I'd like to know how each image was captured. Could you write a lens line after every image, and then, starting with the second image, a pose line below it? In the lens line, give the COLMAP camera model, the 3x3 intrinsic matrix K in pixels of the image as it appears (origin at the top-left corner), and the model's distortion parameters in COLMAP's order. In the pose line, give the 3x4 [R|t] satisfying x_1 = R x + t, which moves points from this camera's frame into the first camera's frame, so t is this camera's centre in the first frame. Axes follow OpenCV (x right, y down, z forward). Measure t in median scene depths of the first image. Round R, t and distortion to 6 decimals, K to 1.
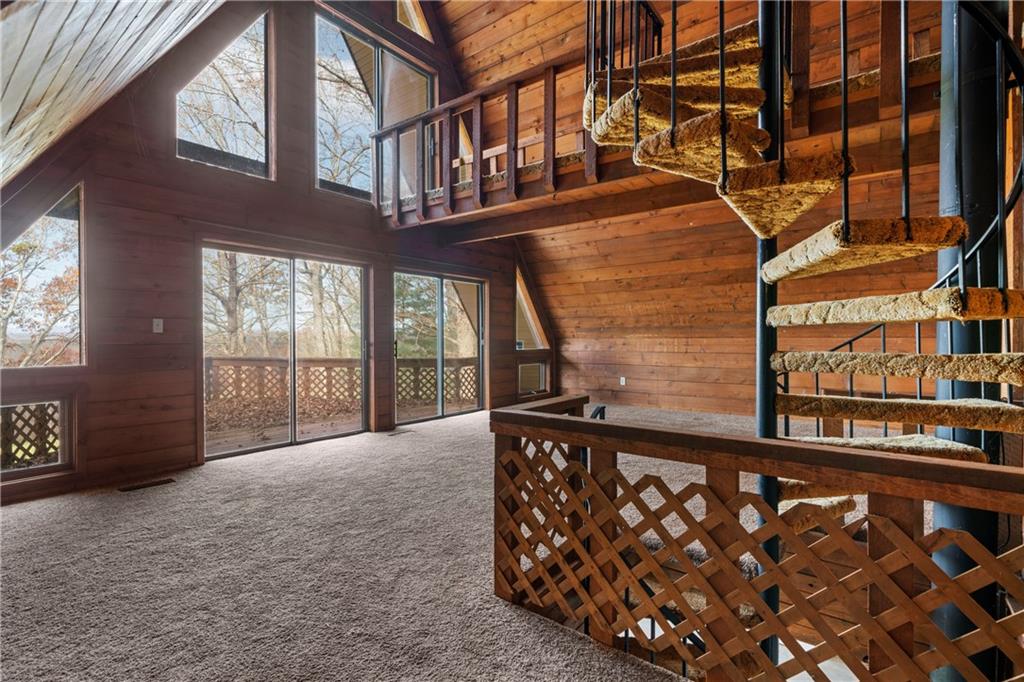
lens RADIAL K [[483.7, 0, 507.4], [0, 483.7, 336.9], [0, 0, 1]] dist [0.003113, 0.000679]
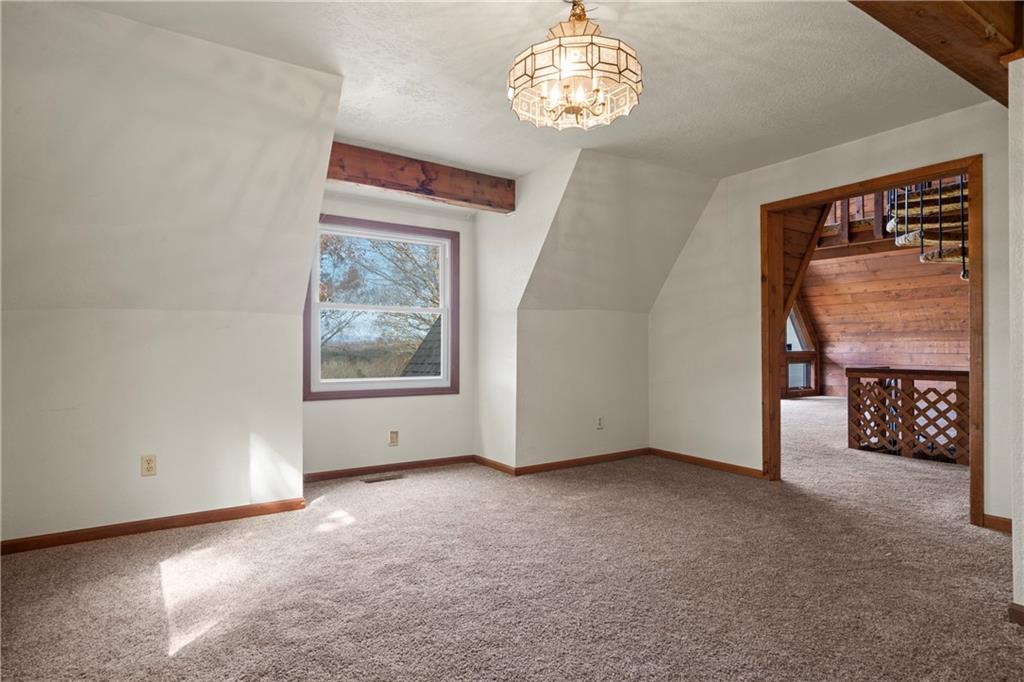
lens RADIAL K [[548.4, 0, 510.9], [0, 548.4, 336.4], [0, 0, 1]] dist [-0.001247, -0.000122]
pose [[0.942310, -0.002748, -0.334730, -0.181407], [-0.002492, 0.999881, -0.015226, 0.013897], [0.334732, 0.015182, 0.942191, -0.544044]]
